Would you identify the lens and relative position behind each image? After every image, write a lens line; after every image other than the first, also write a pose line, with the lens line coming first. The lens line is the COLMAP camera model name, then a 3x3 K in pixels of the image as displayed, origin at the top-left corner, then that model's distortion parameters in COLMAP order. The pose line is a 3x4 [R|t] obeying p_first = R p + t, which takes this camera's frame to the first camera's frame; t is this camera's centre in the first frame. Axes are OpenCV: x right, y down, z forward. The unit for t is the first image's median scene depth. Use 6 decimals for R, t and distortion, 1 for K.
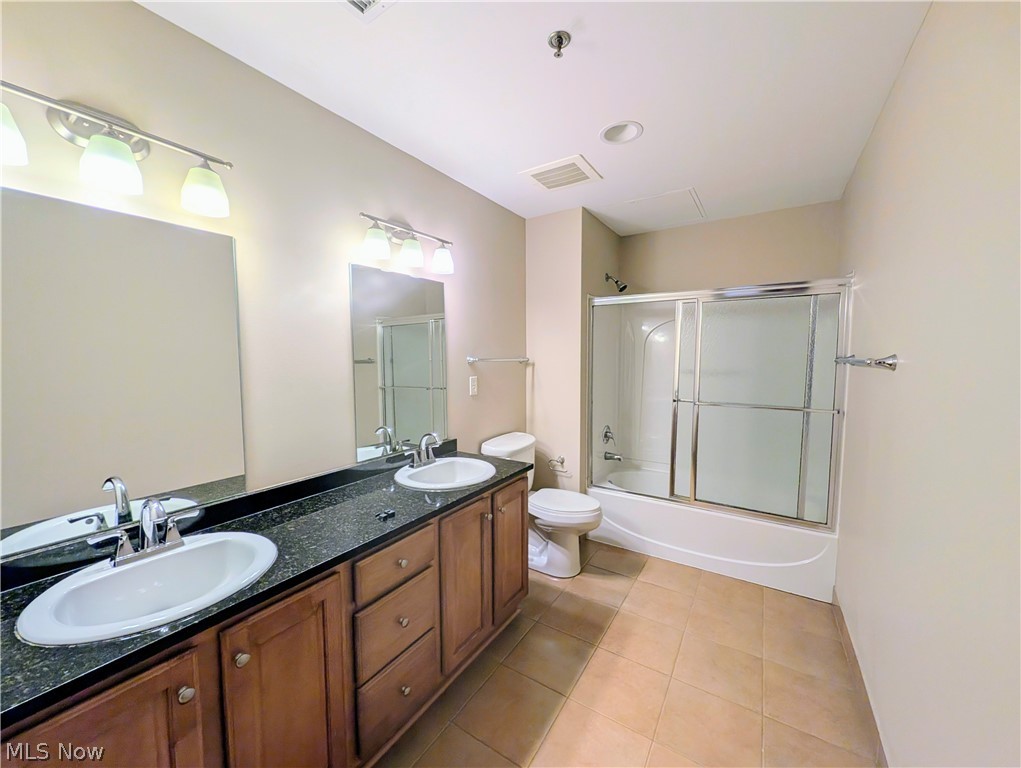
lens RADIAL K [[389.2, 0, 512.0], [0, 389.2, 384.6], [0, 0, 1]] dist [-0.009943, 0.000815]
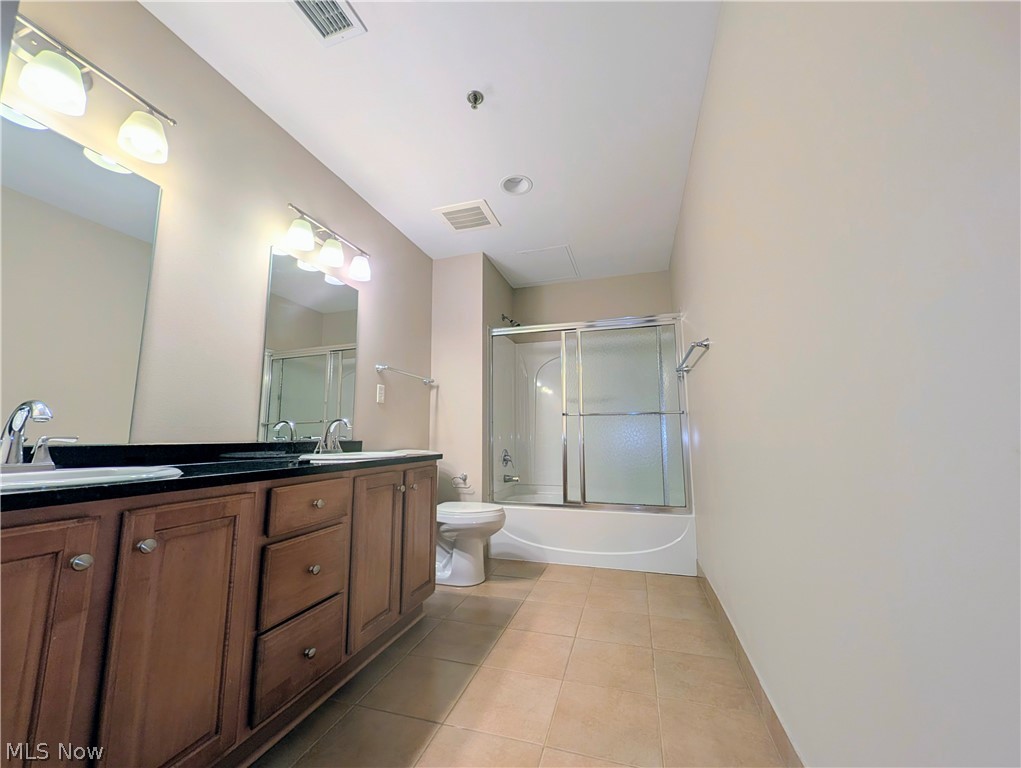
lens RADIAL K [[389.2, 0, 513.9], [0, 389.2, 384.6], [0, 0, 1]] dist [-0.009943, 0.000815]
pose [[0.960962, 0.033491, 0.274645, -0.055614], [0.022873, 0.979633, -0.199489, 0.240320], [-0.275732, 0.197983, 0.940625, -0.078970]]
